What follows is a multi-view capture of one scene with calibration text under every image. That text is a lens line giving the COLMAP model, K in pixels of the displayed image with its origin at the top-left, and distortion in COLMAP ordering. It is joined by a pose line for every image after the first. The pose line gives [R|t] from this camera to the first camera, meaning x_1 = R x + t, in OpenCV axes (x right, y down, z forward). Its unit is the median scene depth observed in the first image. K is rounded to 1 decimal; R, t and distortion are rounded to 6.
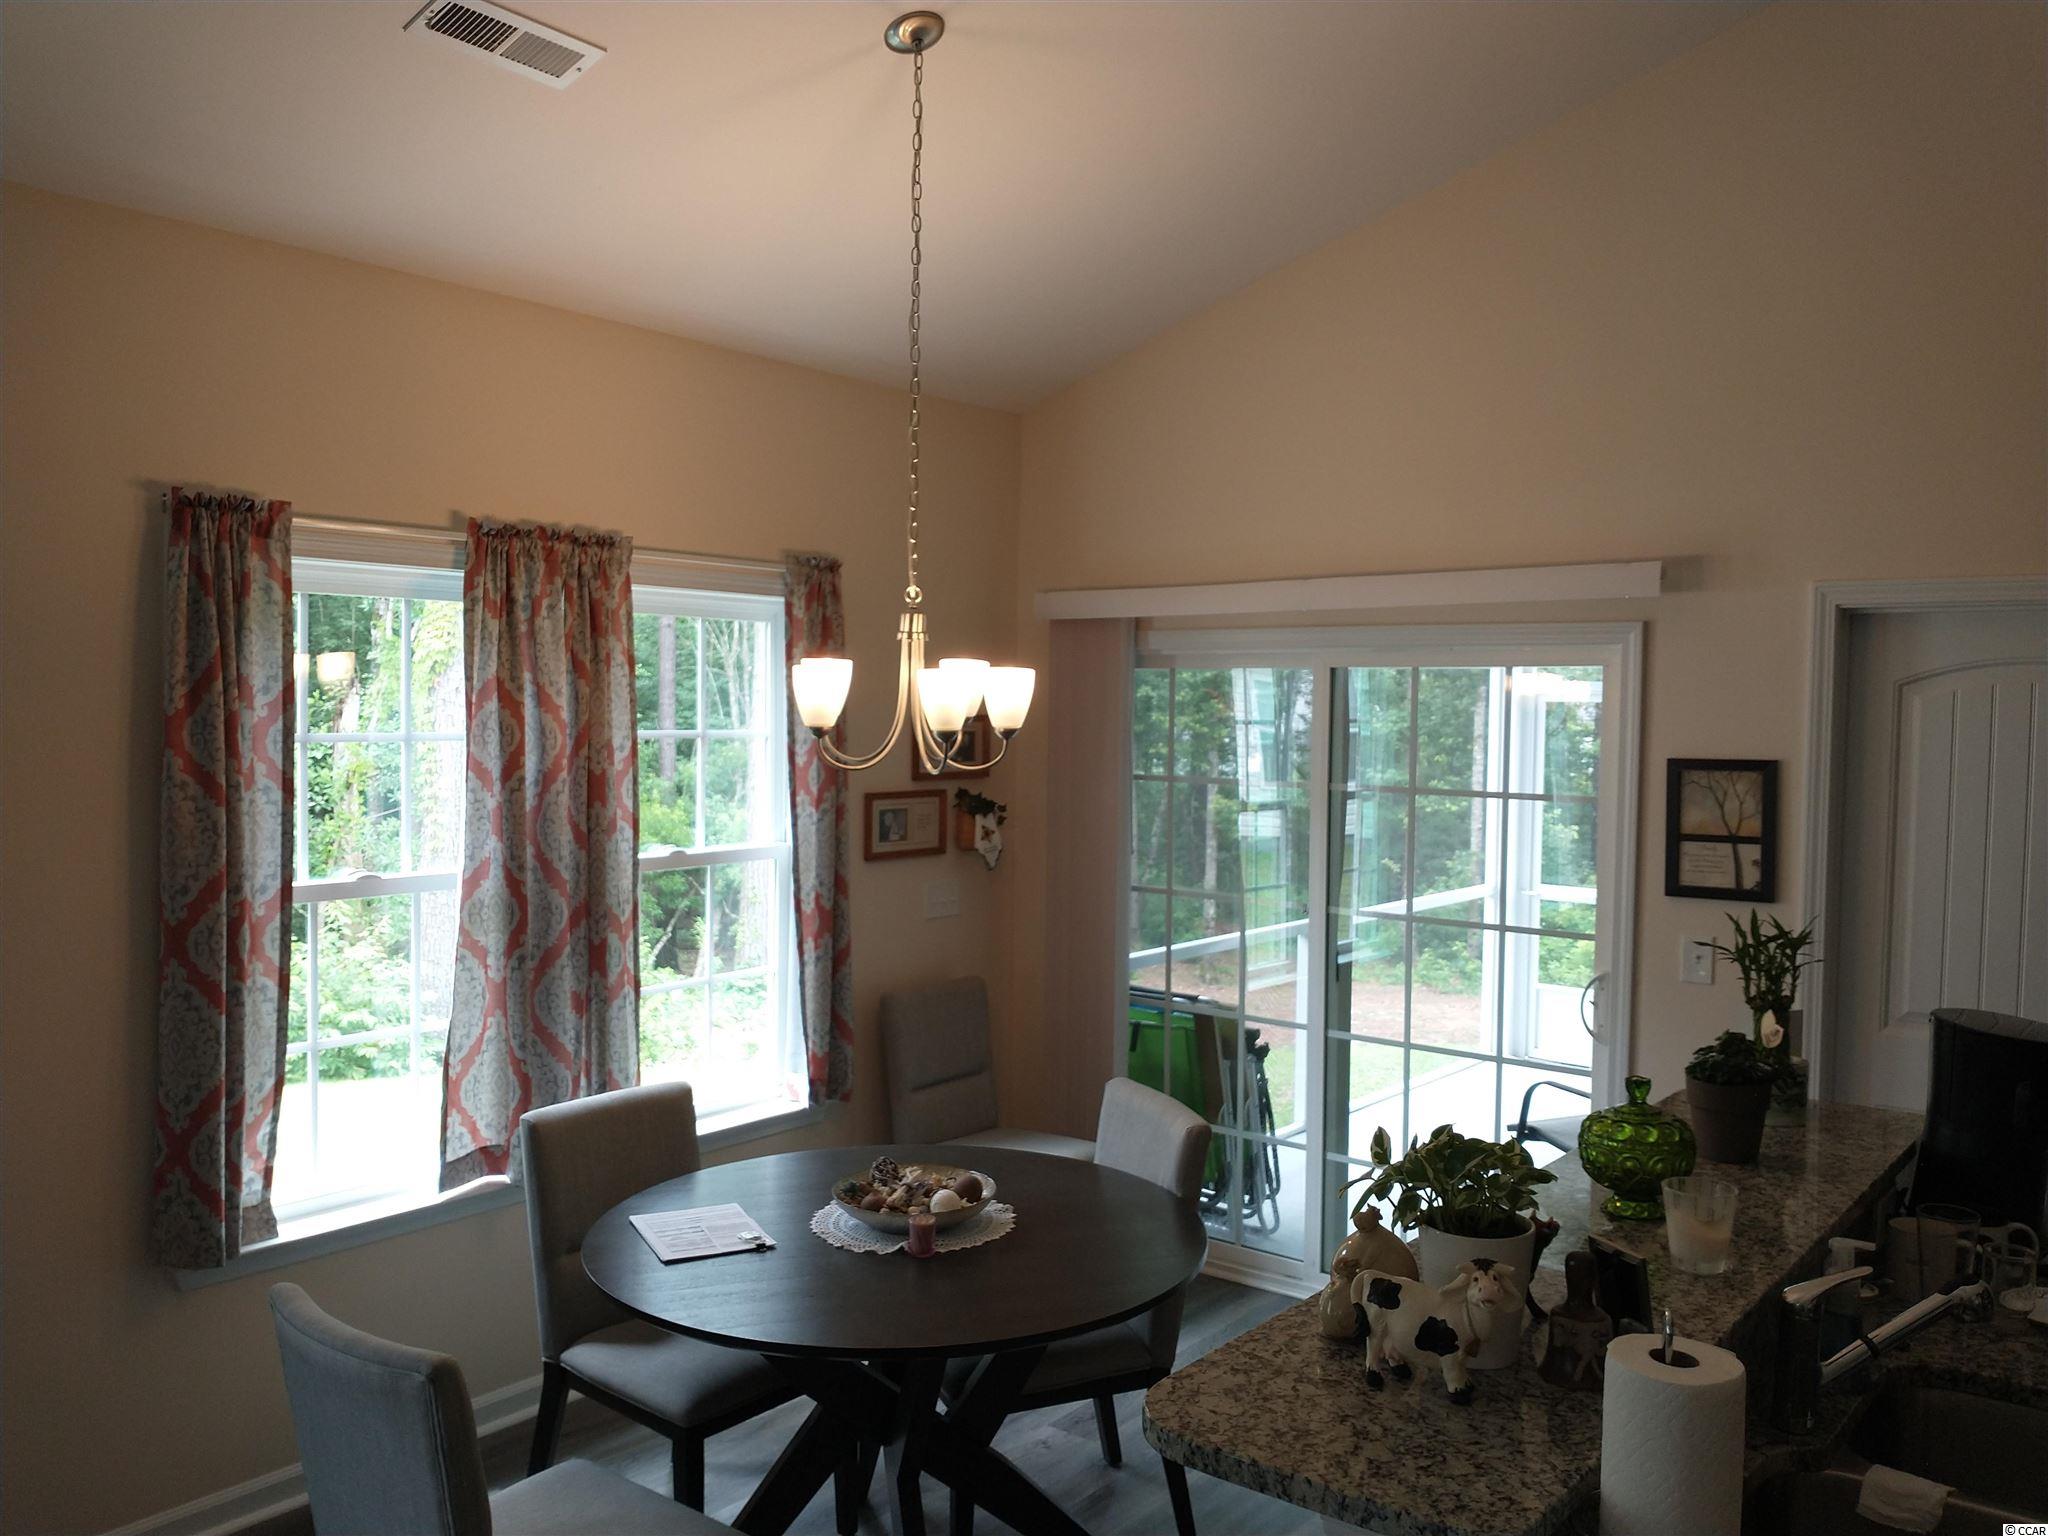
lens RADIAL K [[1702.4, 0, 1009.7], [0, 1702.4, 772.6], [0, 0, 1]] dist [0.026014, -0.060107]
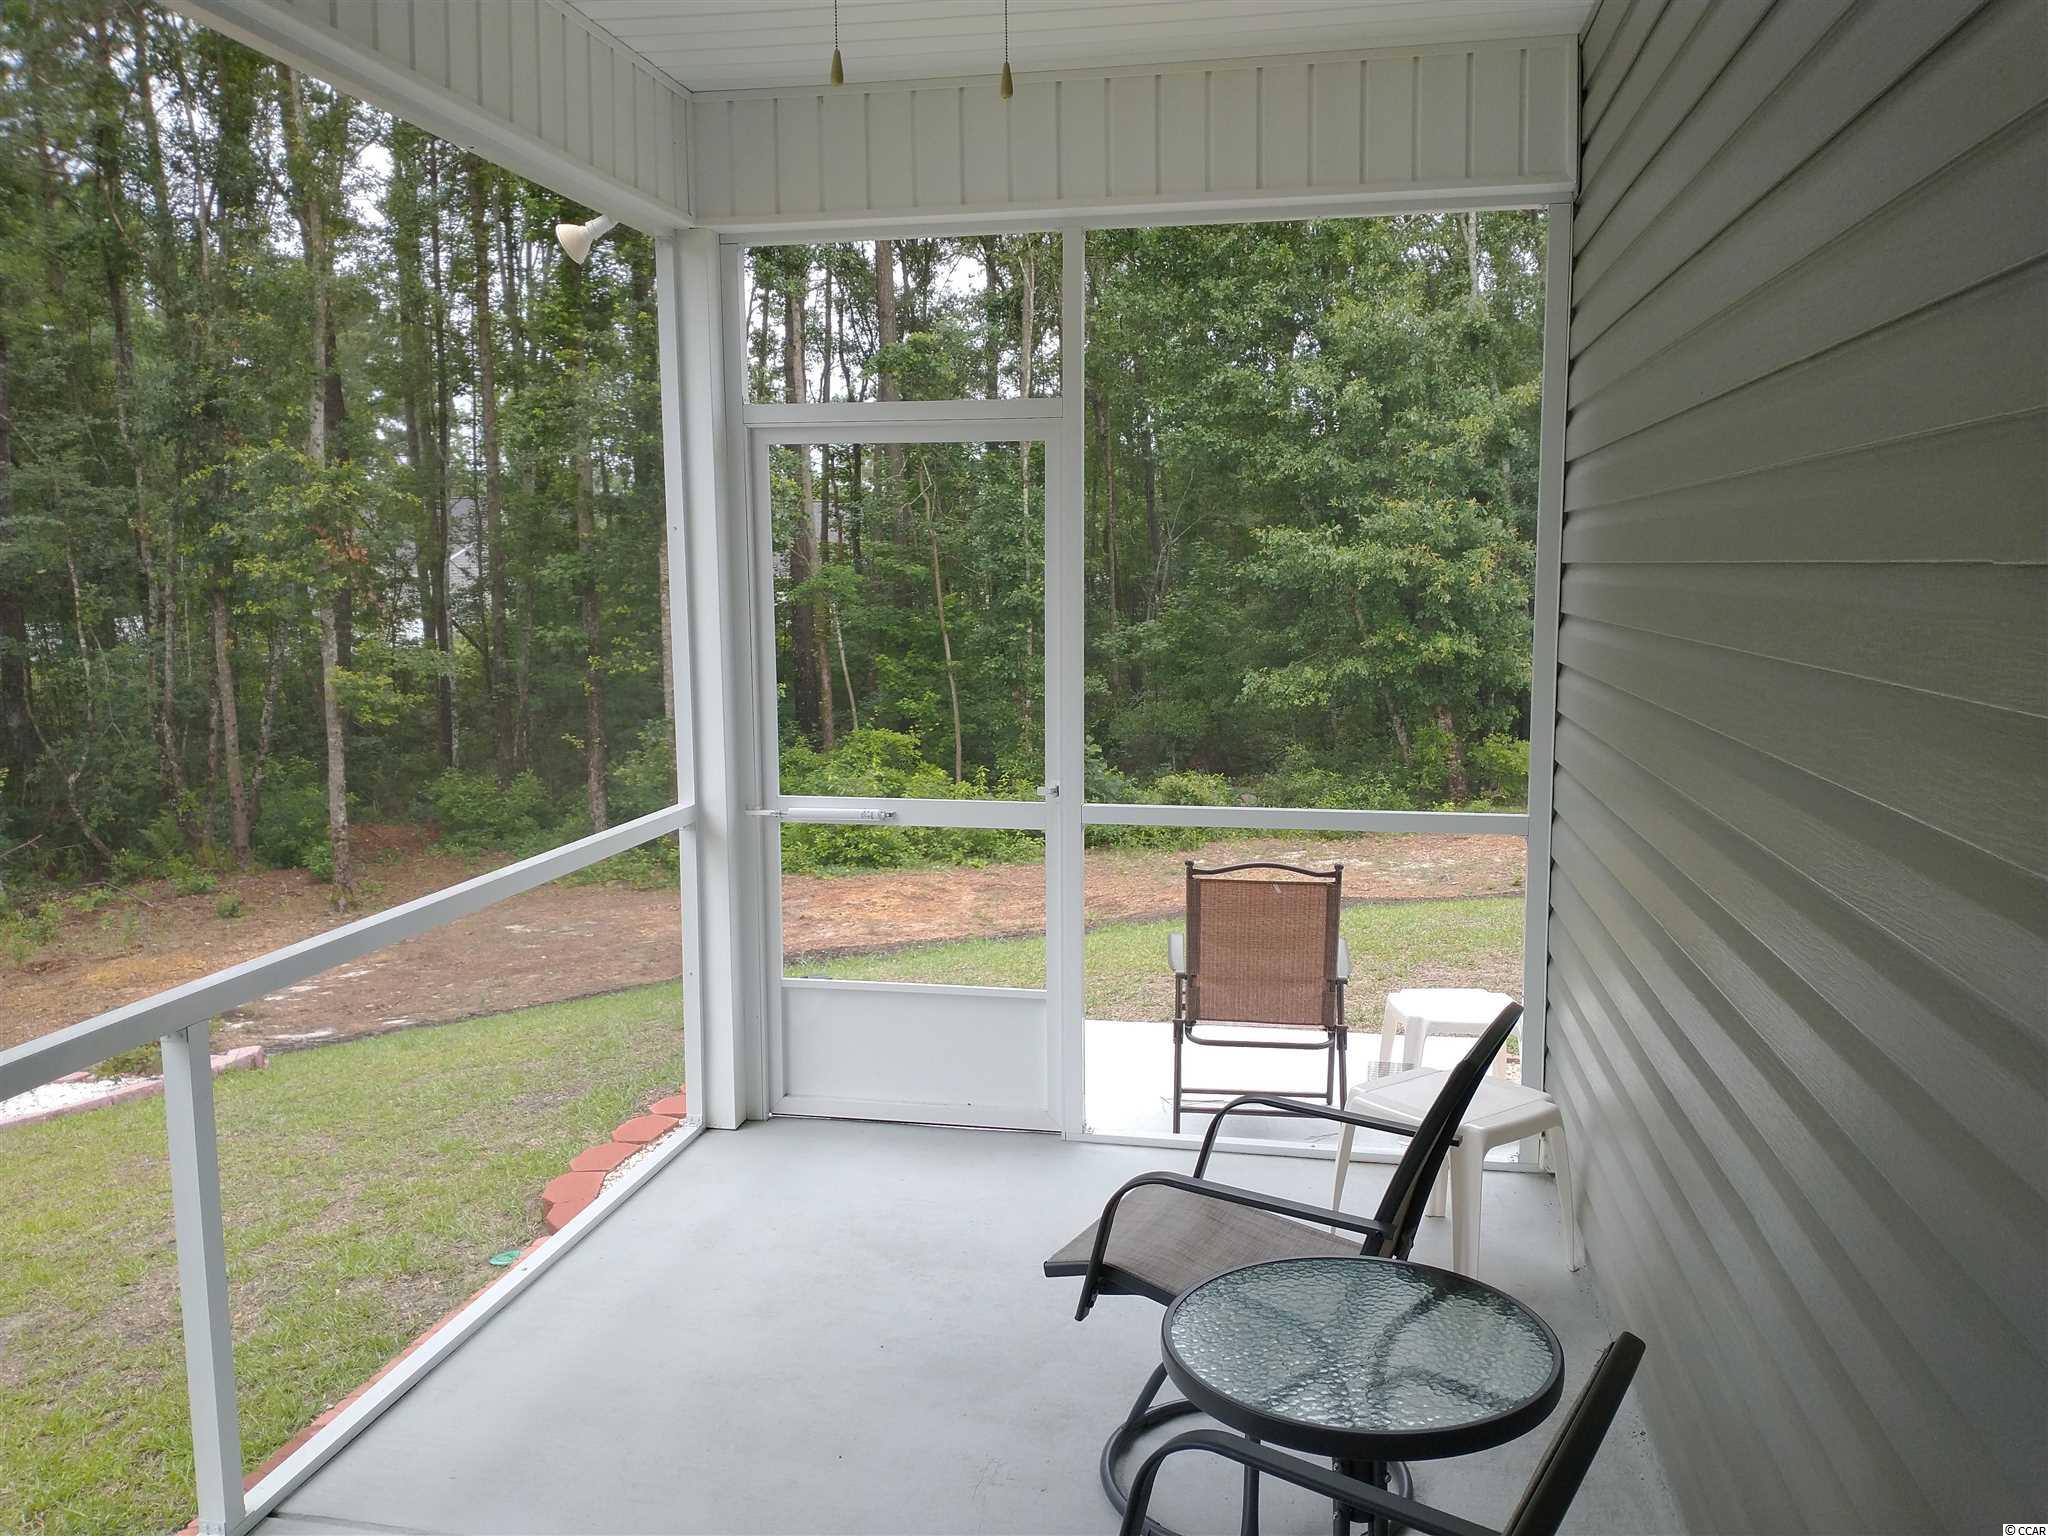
lens RADIAL K [[1702.4, 0, 1006.6], [0, 1702.4, 774.3], [0, 0, 1]] dist [0.026014, -0.060107]
pose [[0.894248, -0.074875, 0.441264, 0.046961], [0.039623, 0.995280, 0.088584, 0.005255], [-0.445815, -0.061732, 0.892994, 0.169508]]
